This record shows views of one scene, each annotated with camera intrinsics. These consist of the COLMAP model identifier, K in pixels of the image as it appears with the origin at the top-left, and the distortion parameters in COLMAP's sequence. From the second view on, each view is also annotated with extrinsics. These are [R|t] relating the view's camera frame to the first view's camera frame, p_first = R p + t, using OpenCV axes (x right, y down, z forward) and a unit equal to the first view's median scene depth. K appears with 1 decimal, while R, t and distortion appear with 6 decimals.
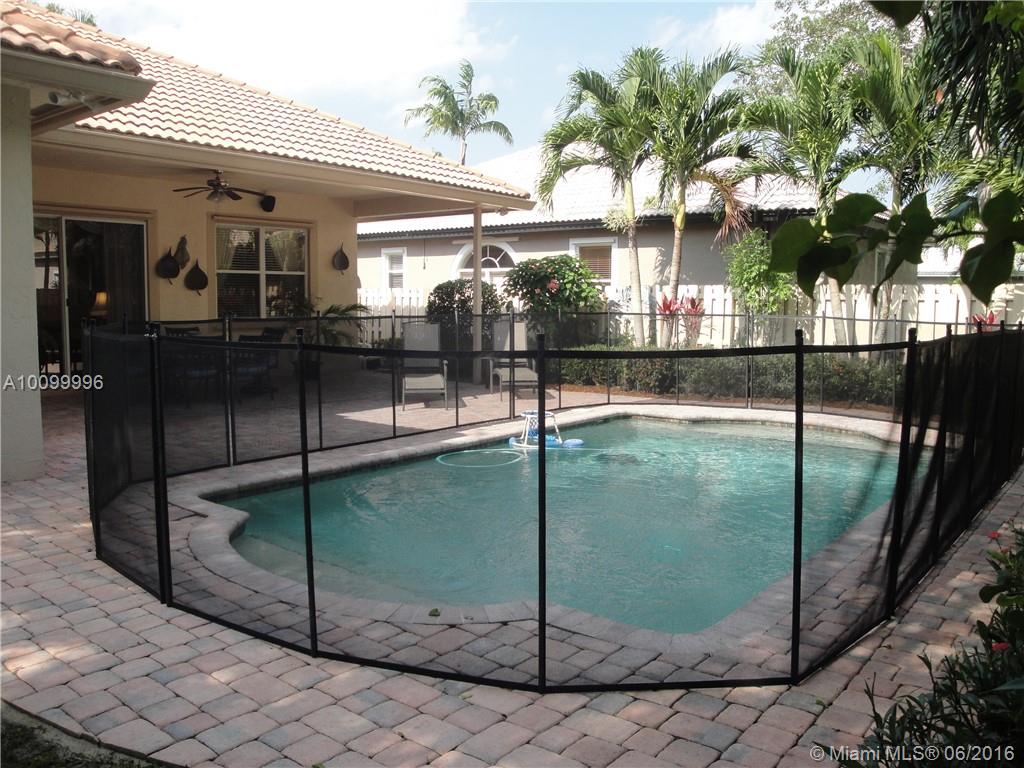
lens RADIAL K [[847.8, 0, 516.2], [0, 847.8, 379.9], [0, 0, 1]] dist [-0.164744, 0.143226]
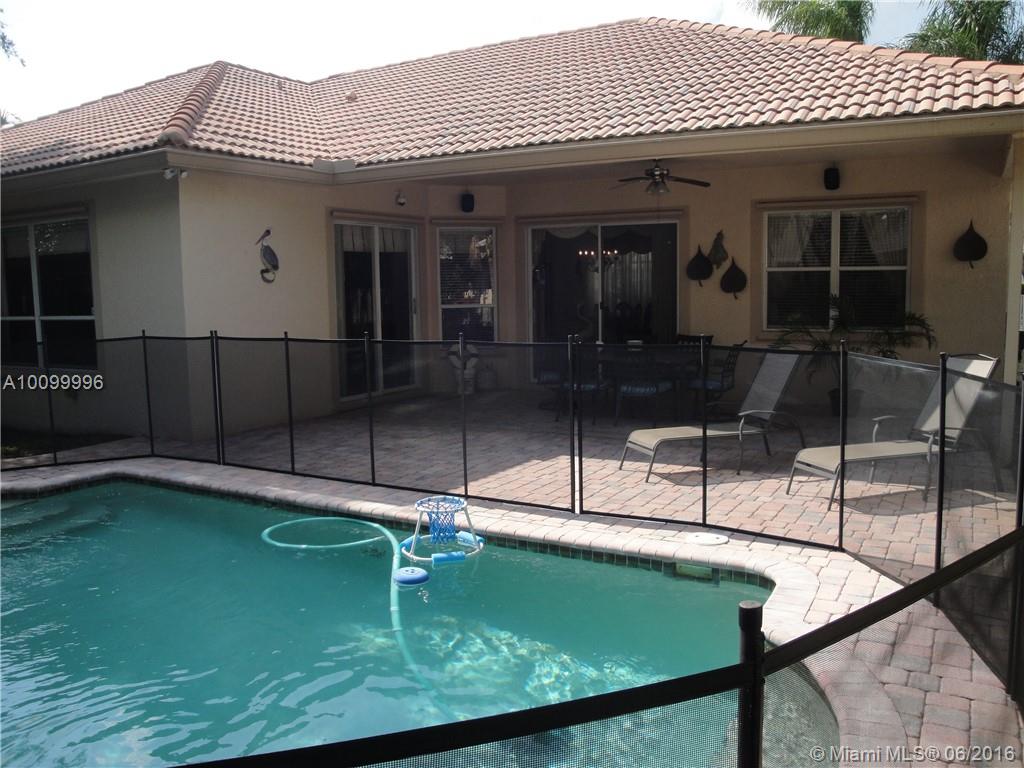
lens RADIAL K [[847.8, 0, 516.2], [0, 847.8, 379.9], [0, 0, 1]] dist [-0.164744, 0.143226]
pose [[0.165707, 0.089277, -0.982126, 0.453195], [-0.083698, 0.993574, 0.076196, -0.068116], [0.982617, 0.069576, 0.172115, 0.655916]]
